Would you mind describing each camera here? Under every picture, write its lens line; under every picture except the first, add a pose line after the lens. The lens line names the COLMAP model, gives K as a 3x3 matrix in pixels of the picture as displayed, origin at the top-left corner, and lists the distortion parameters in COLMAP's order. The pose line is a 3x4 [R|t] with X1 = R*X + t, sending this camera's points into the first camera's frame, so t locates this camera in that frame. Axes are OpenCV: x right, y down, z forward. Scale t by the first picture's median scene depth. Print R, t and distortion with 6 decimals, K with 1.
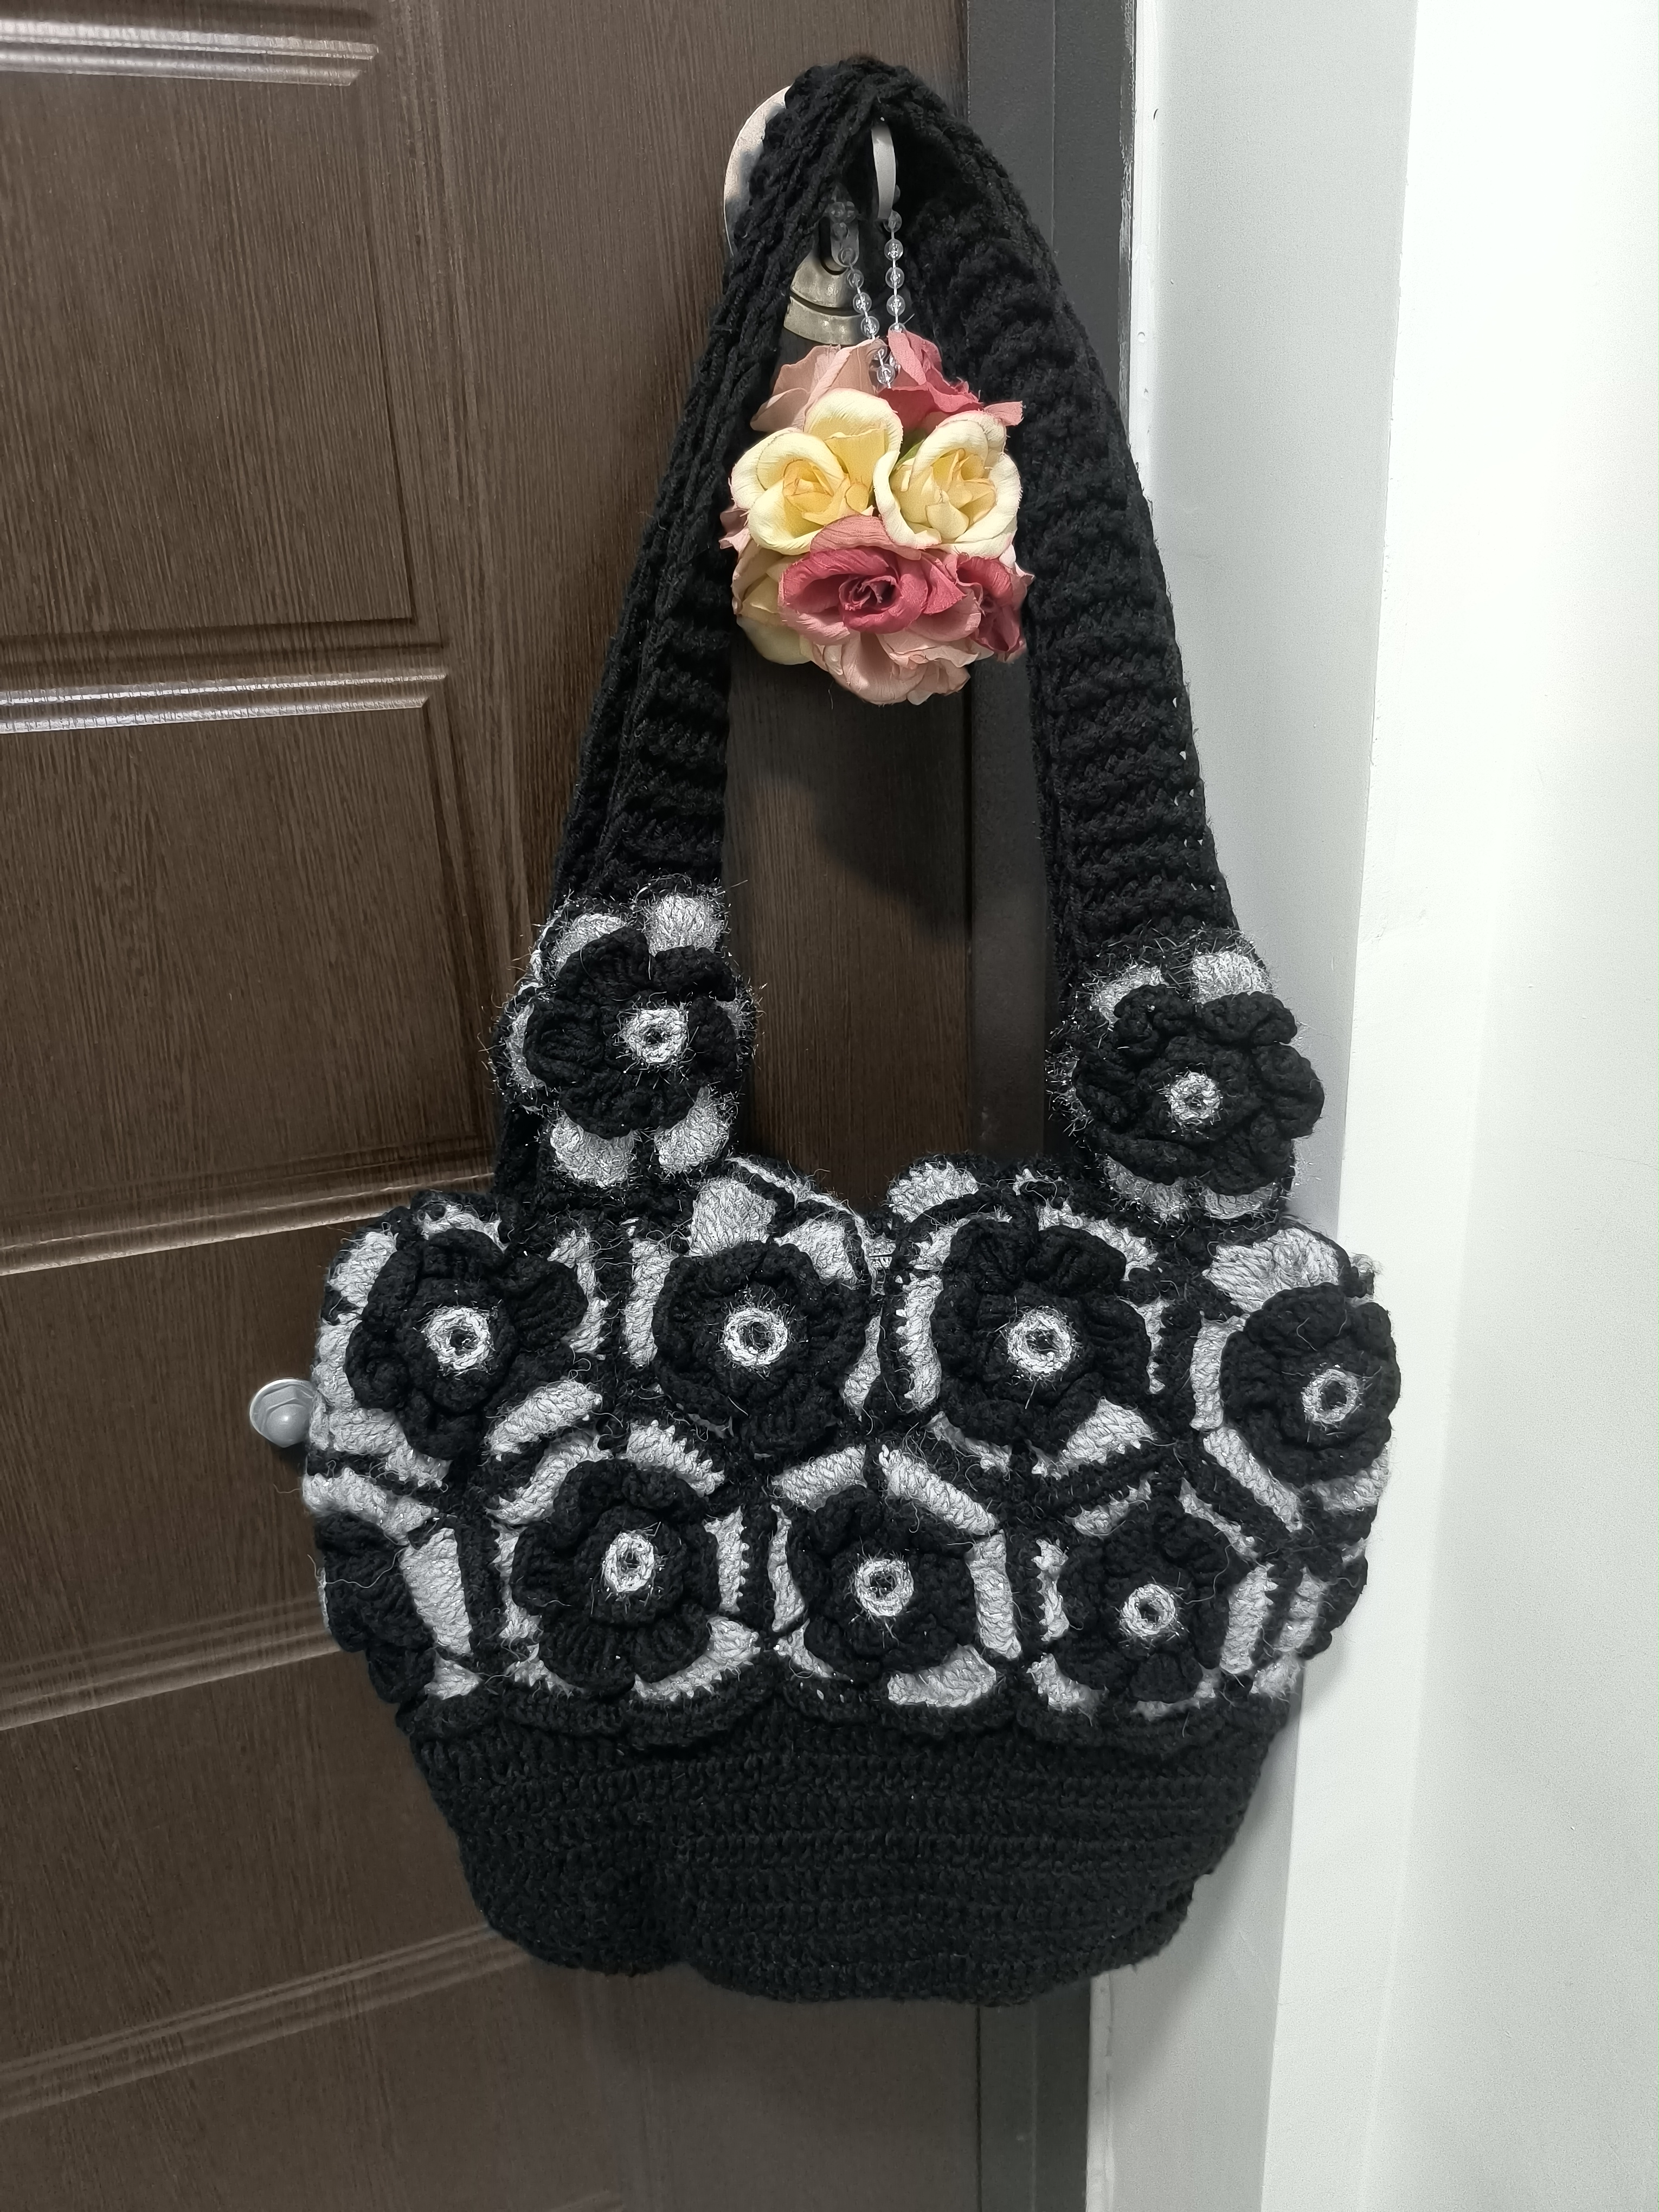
lens RADIAL K [[1572.4, 0, 844.7], [0, 1572.4, 1088.1], [0, 0, 1]] dist [0.010017, -0.036815]
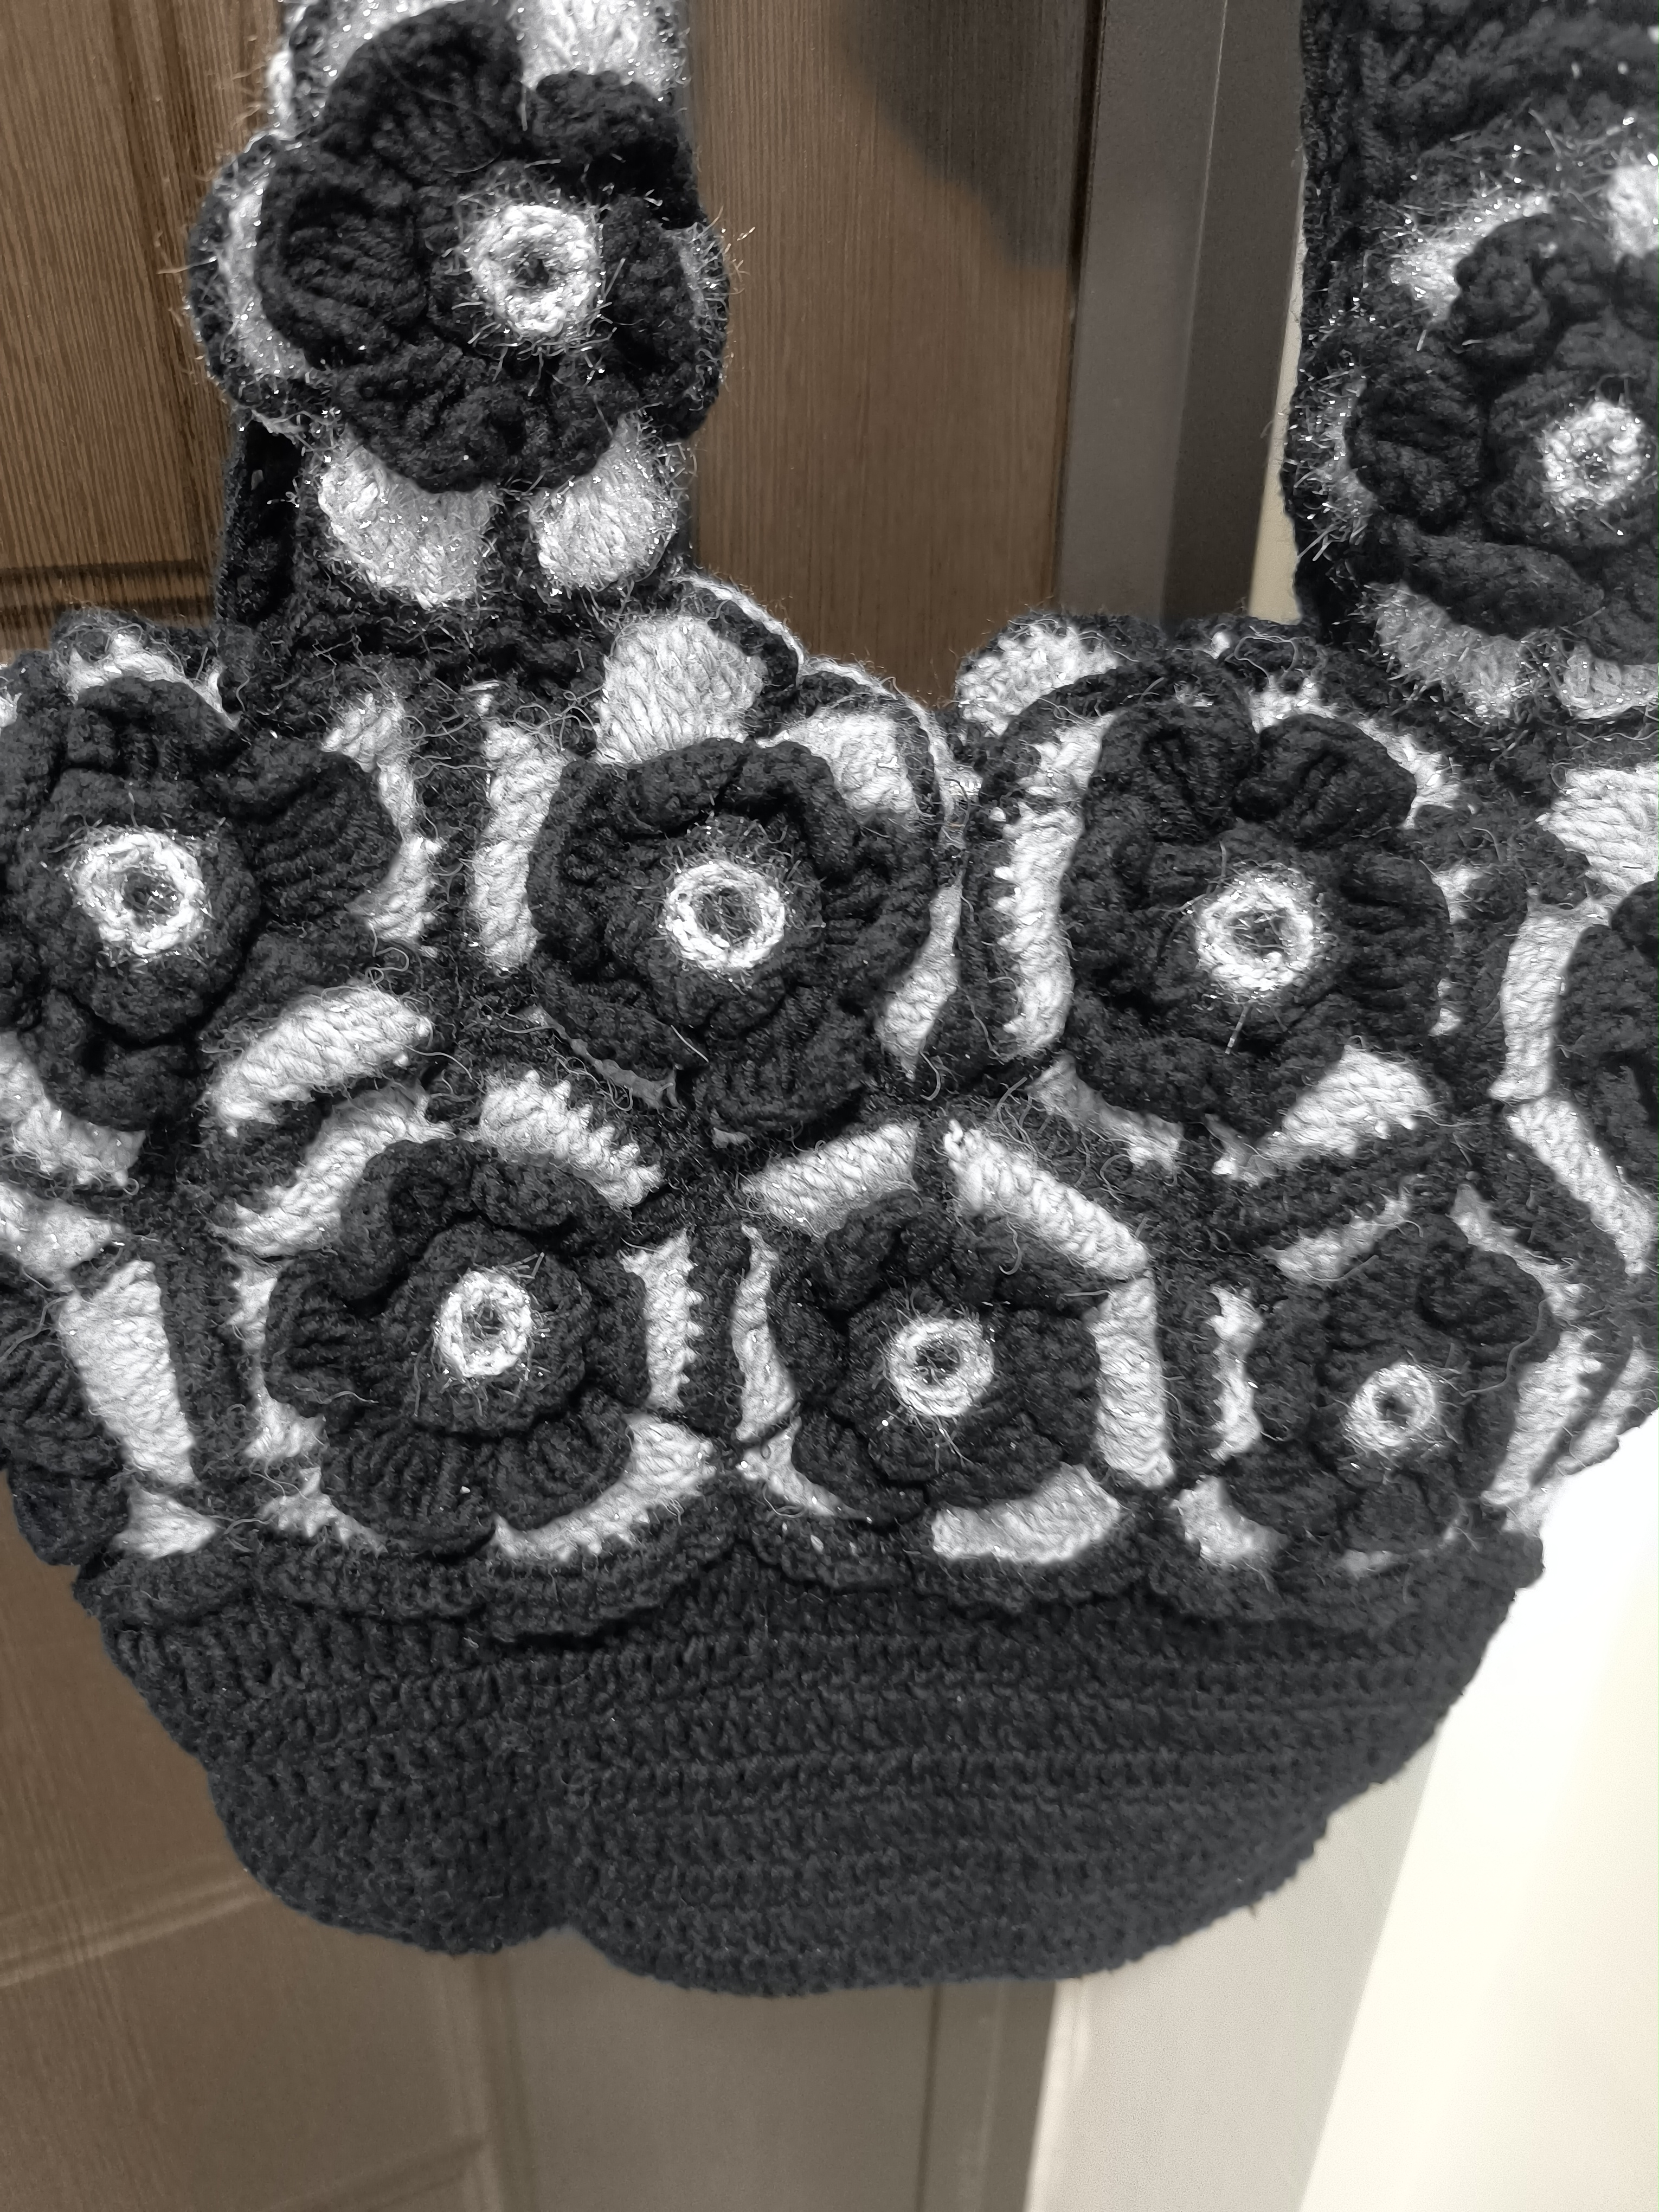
lens RADIAL K [[1572.4, 0, 838.4], [0, 1572.4, 1100.8], [0, 0, 1]] dist [0.010017, -0.036815]
pose [[0.995983, 0.015907, 0.088113, -0.064208], [-0.029046, 0.988274, 0.149900, 0.139286], [-0.084695, -0.151857, 0.984767, 0.463049]]
